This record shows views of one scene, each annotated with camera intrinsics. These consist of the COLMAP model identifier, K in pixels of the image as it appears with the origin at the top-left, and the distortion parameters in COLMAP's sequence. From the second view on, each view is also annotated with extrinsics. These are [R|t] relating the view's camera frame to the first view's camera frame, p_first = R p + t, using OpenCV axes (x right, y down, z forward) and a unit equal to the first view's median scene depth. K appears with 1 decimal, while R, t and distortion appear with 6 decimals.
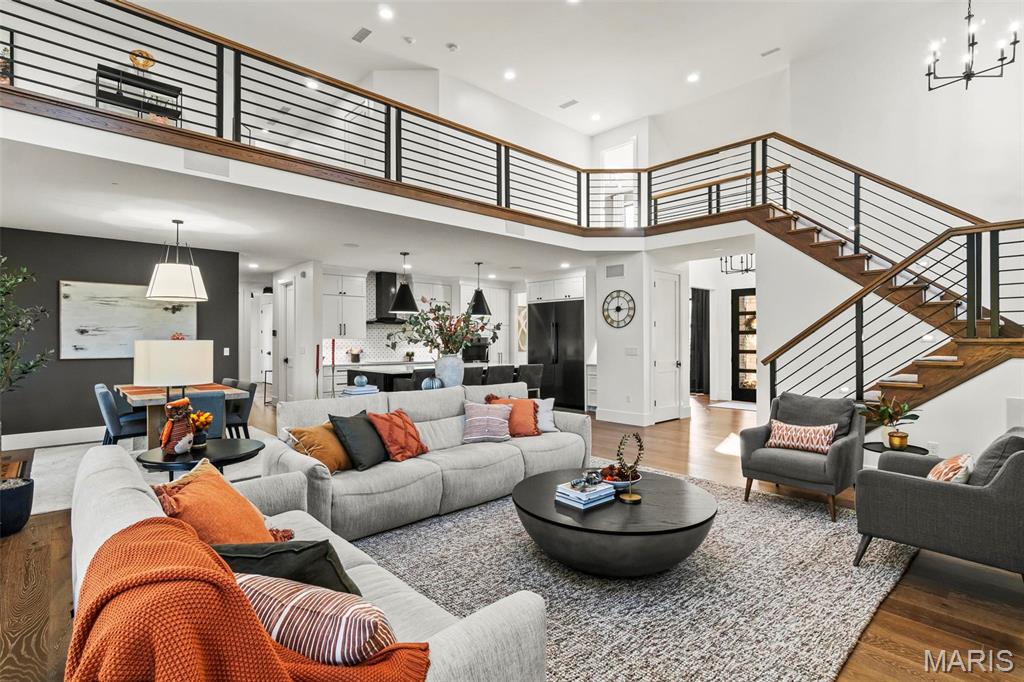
lens RADIAL K [[504.1, 0, 513.8], [0, 504.1, 342.5], [0, 0, 1]] dist [-0.016396, 0.011760]
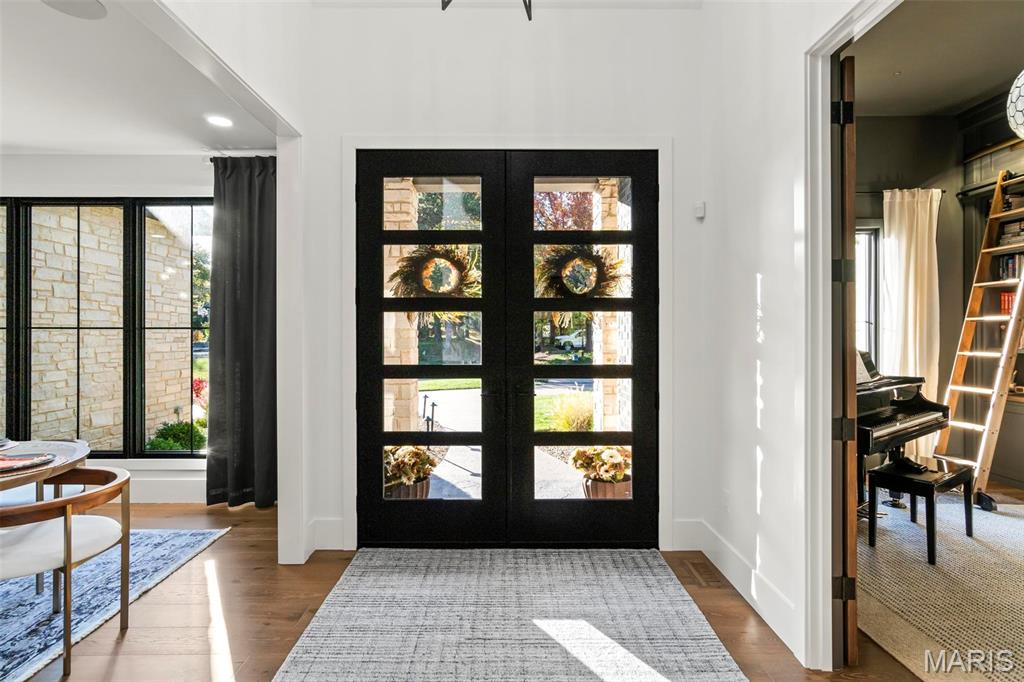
lens RADIAL K [[504.1, 0, 511.9], [0, 504.1, 338.7], [0, 0, 1]] dist [-0.016396, 0.011760]
pose [[0.676842, 0.000860, 0.736128, 0.283993], [-0.000501, 1.000000, -0.000708, 0.001465], [-0.736129, 0.000110, 0.676842, 0.744203]]
